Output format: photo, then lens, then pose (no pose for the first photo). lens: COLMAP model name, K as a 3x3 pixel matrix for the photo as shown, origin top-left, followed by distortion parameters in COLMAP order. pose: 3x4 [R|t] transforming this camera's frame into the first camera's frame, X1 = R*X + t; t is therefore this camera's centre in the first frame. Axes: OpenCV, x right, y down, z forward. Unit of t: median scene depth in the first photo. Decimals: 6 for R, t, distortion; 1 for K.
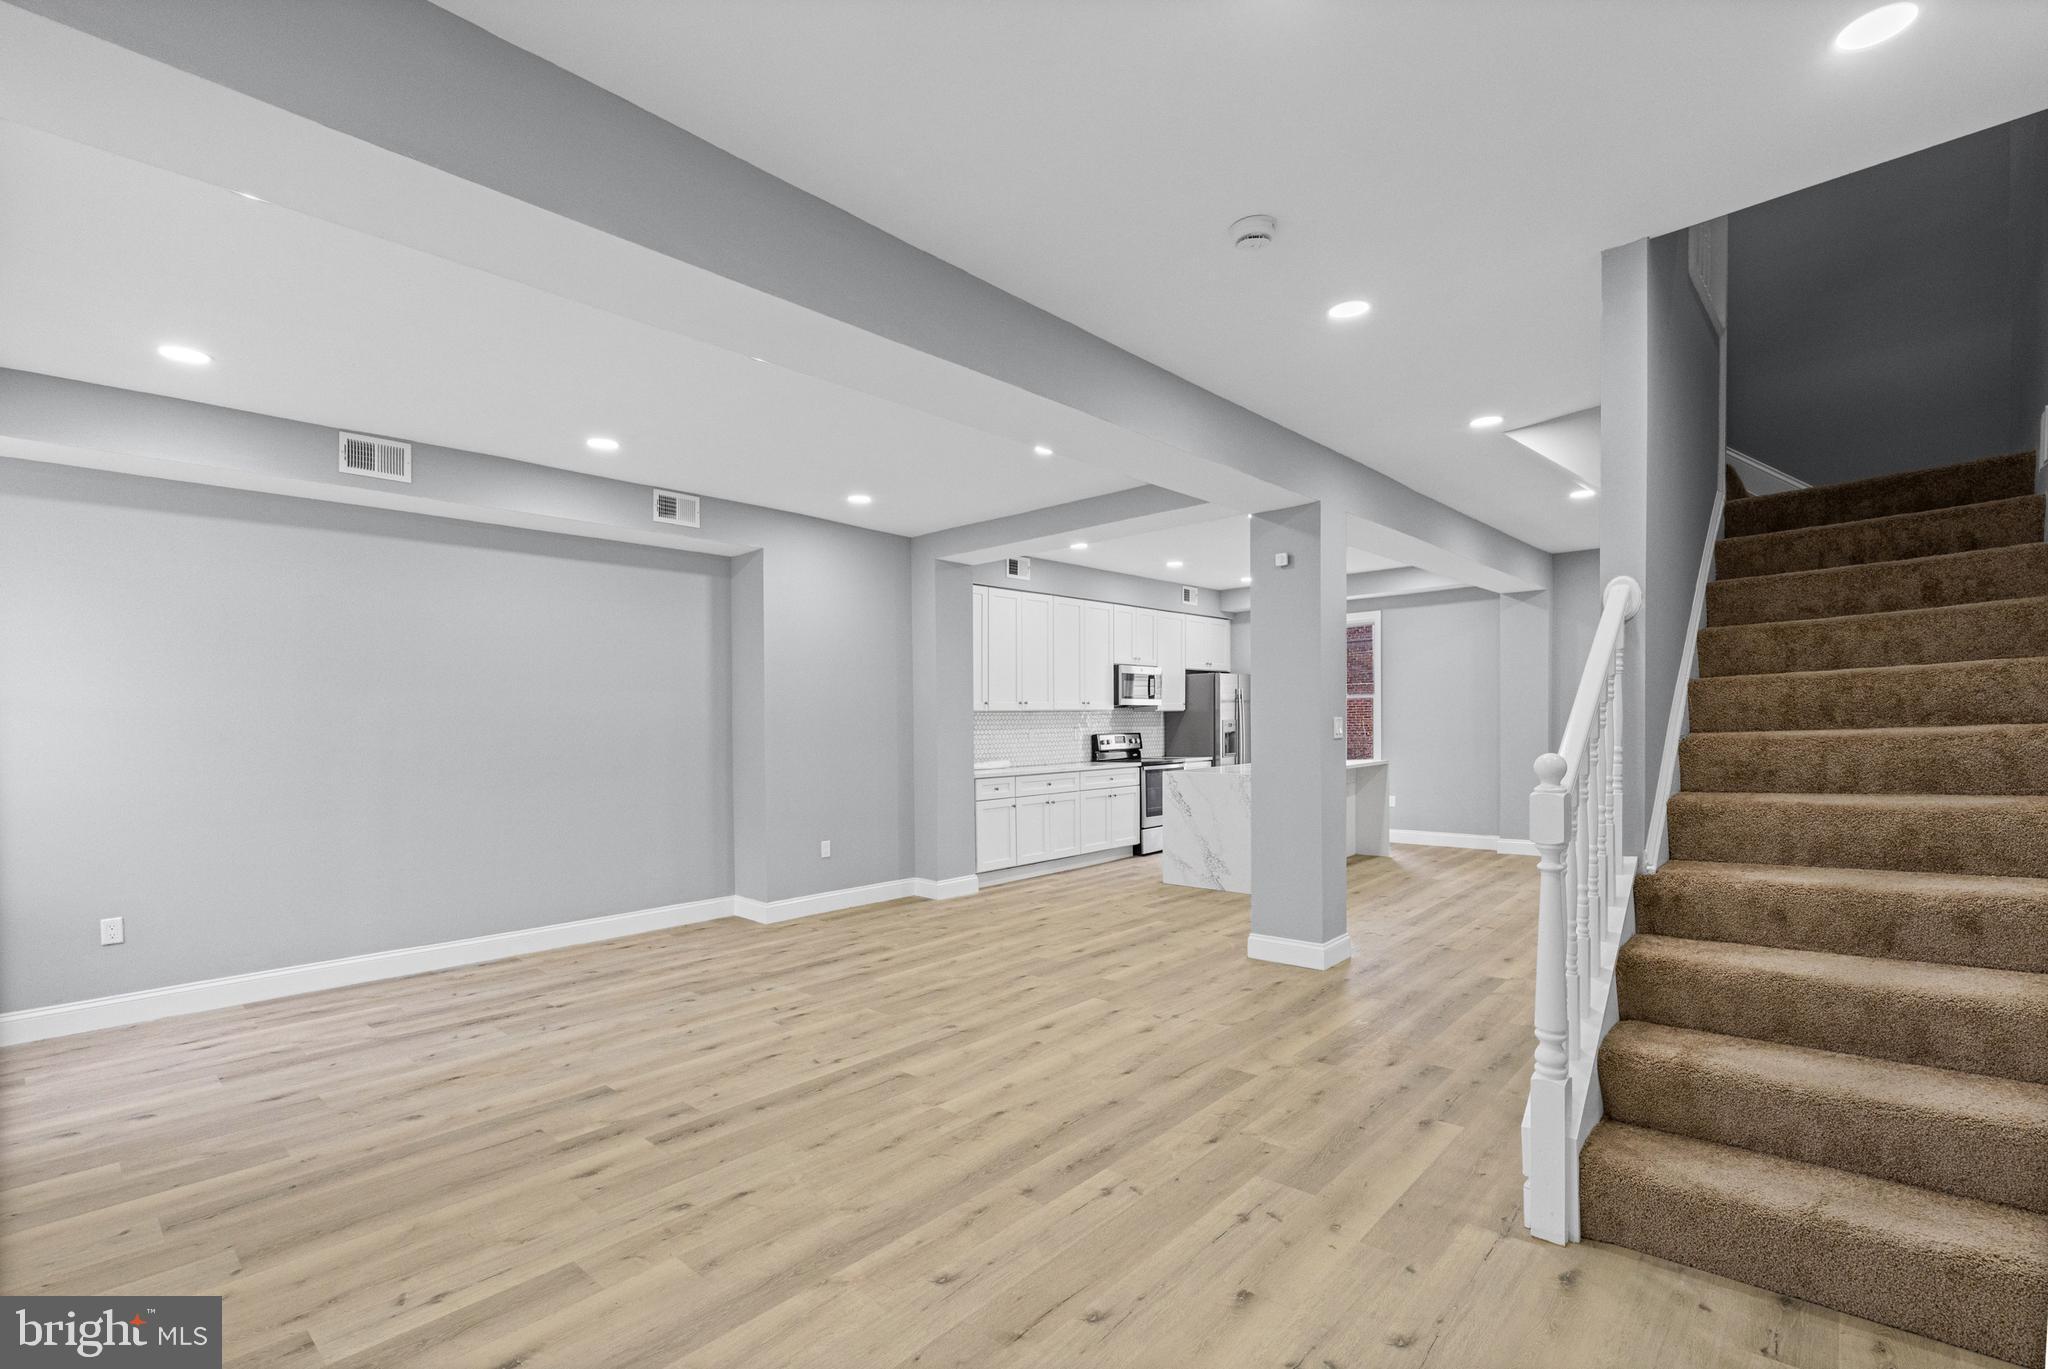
lens RADIAL K [[909.8, 0, 1017.2], [0, 909.8, 725.3], [0, 0, 1]] dist [-0.006942, 0.000841]
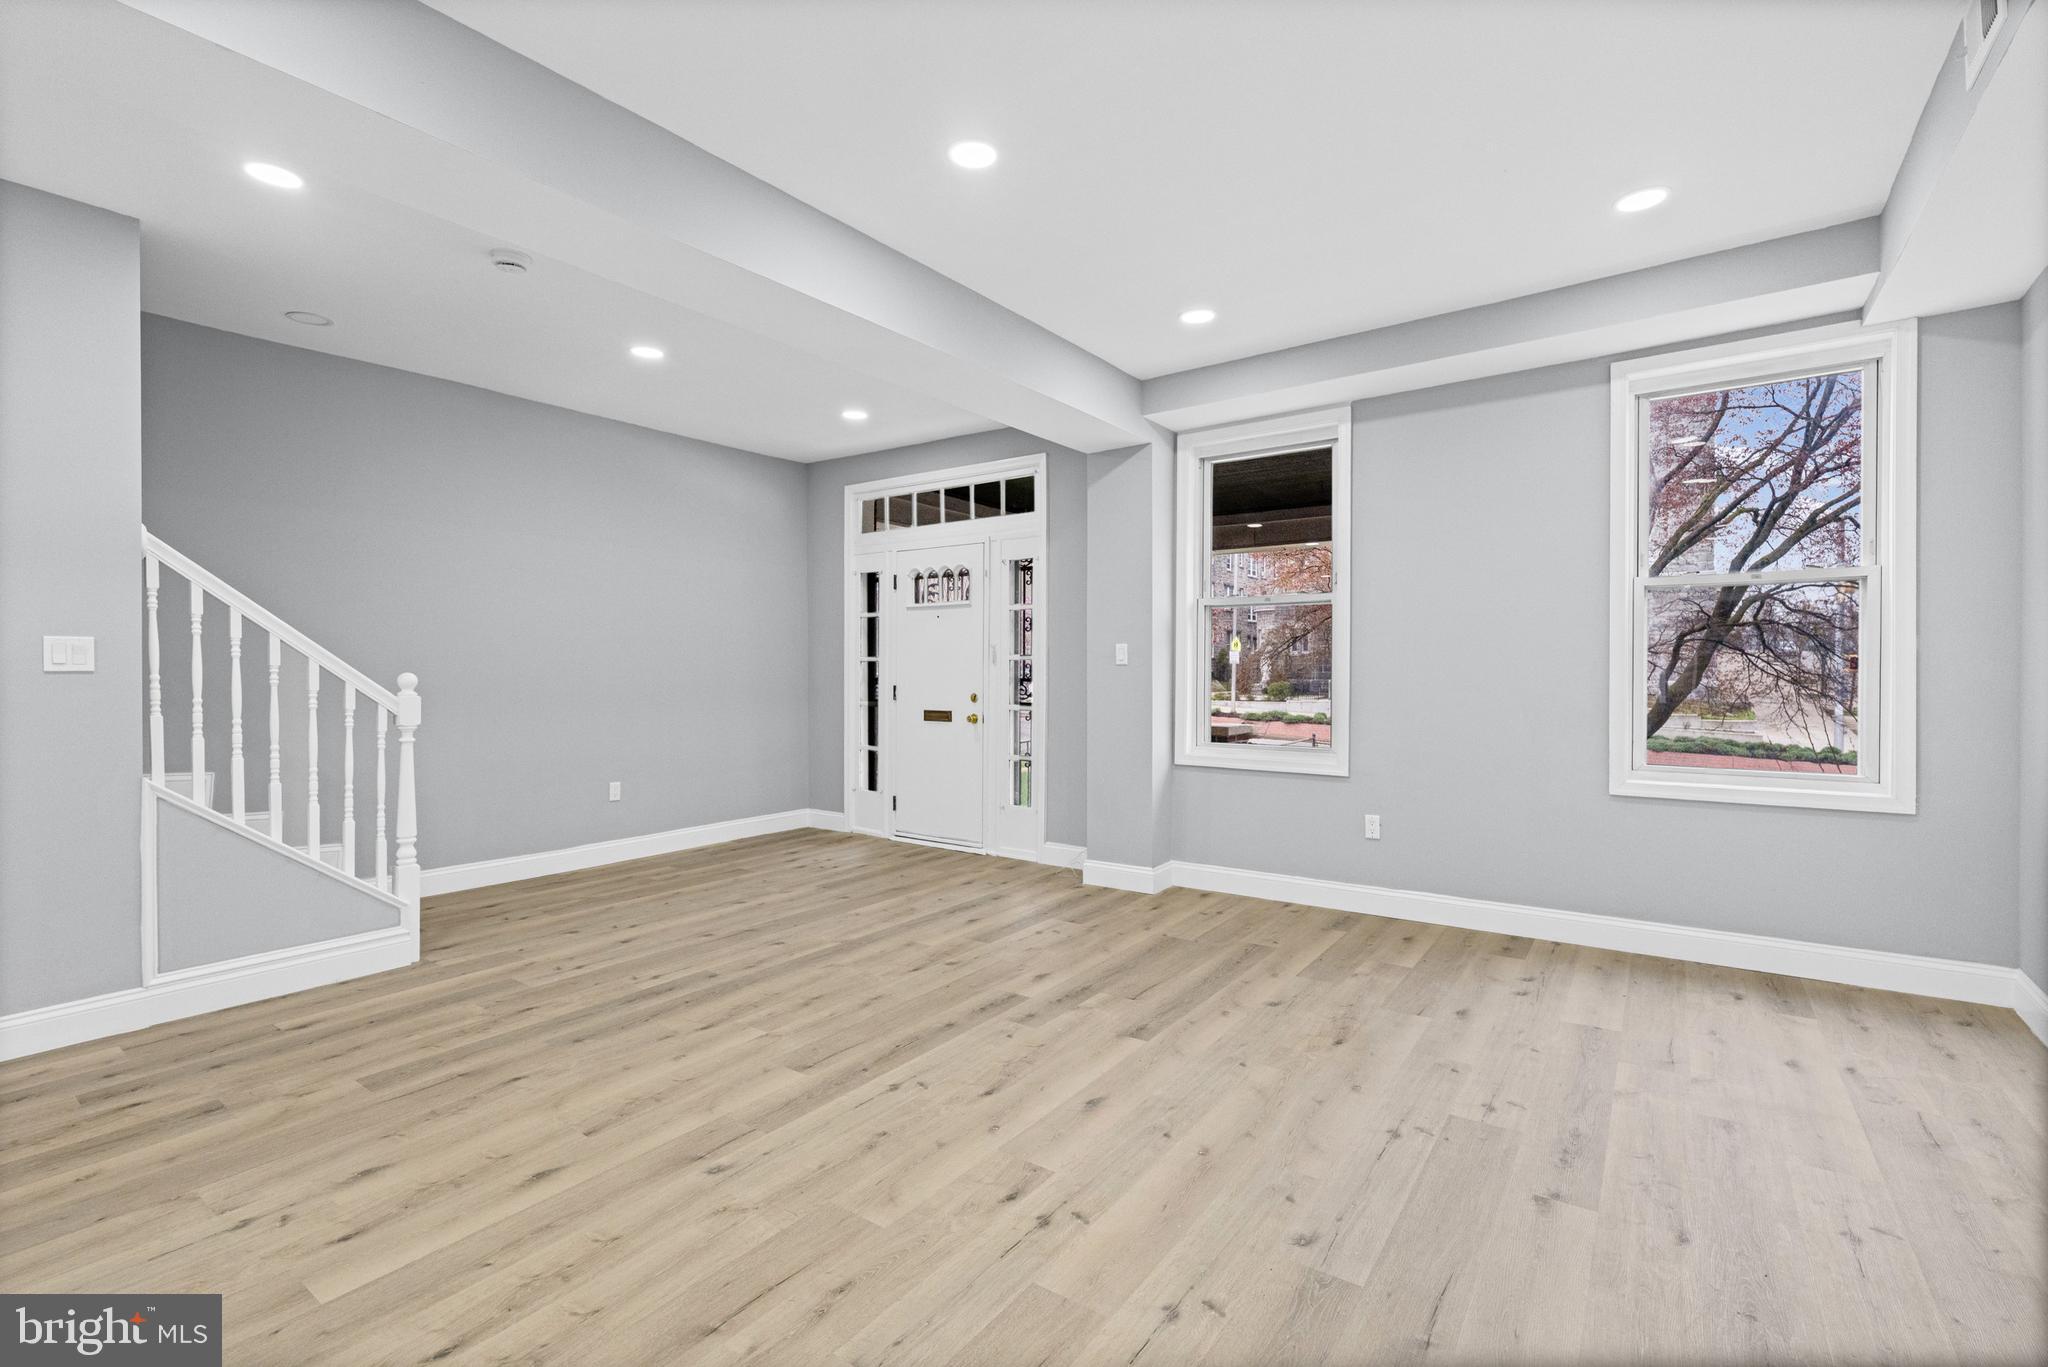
lens RADIAL K [[909.8, 0, 1025.1], [0, 909.8, 683.7], [0, 0, 1]] dist [-0.006942, 0.000841]
pose [[-0.992600, 0.021569, -0.119497, -0.157632], [0.020316, 0.999725, 0.011699, 0.023525], [0.119716, 0.009184, -0.992766, 1.236450]]
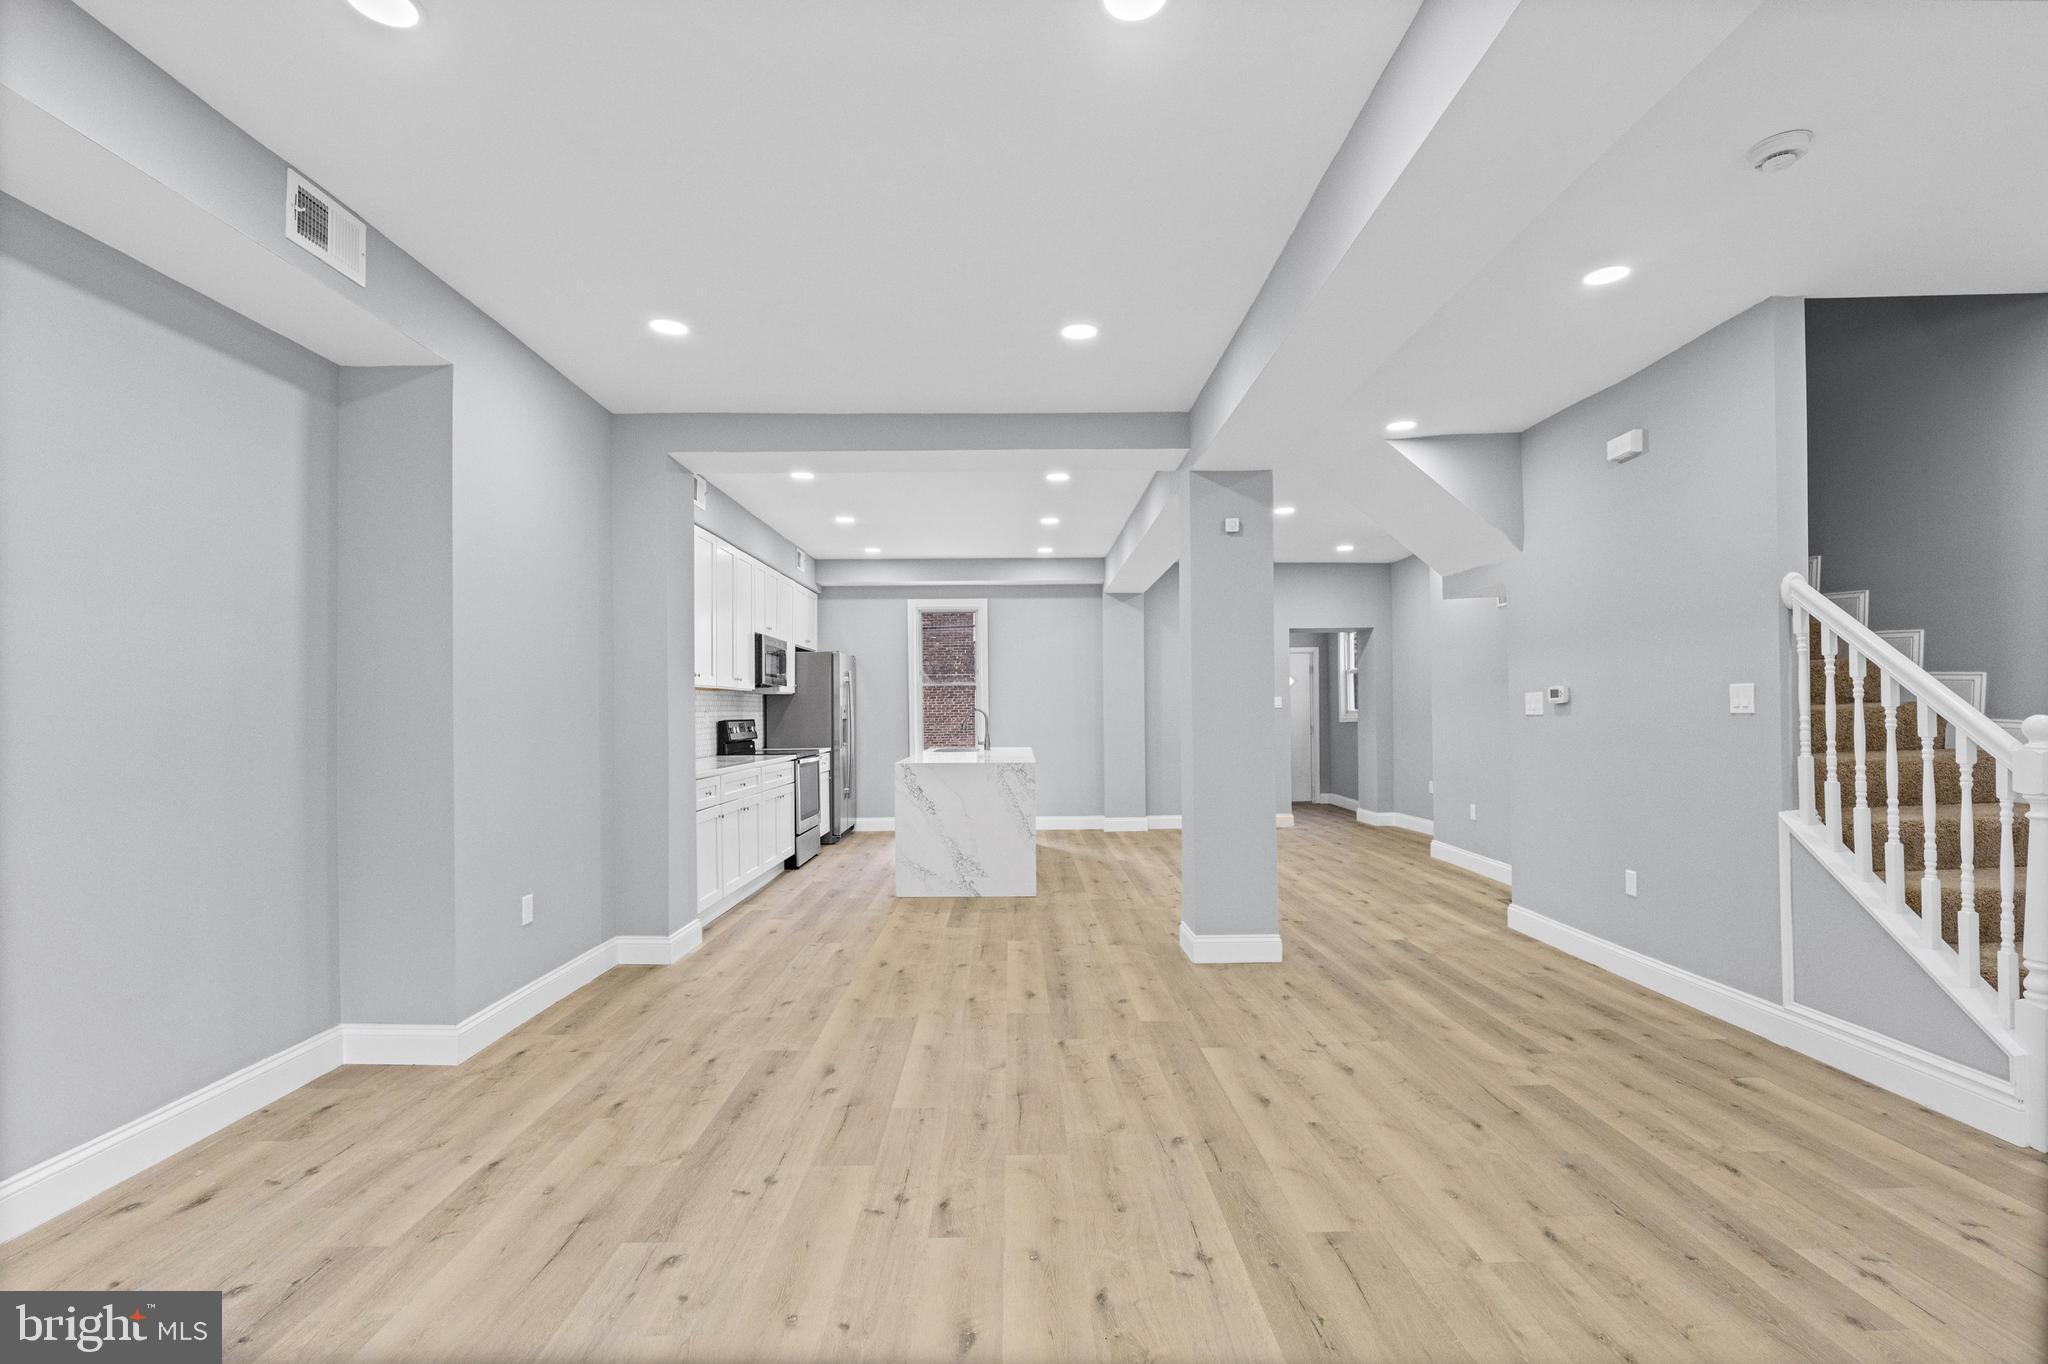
lens RADIAL K [[909.8, 0, 1026.9], [0, 909.8, 696.0], [0, 0, 1]] dist [-0.006942, 0.000841]
pose [[0.727046, 0.024525, 0.686150, -0.484729], [-0.005085, 0.999527, -0.030337, 0.021063], [-0.686570, 0.018568, 0.726827, 0.460957]]
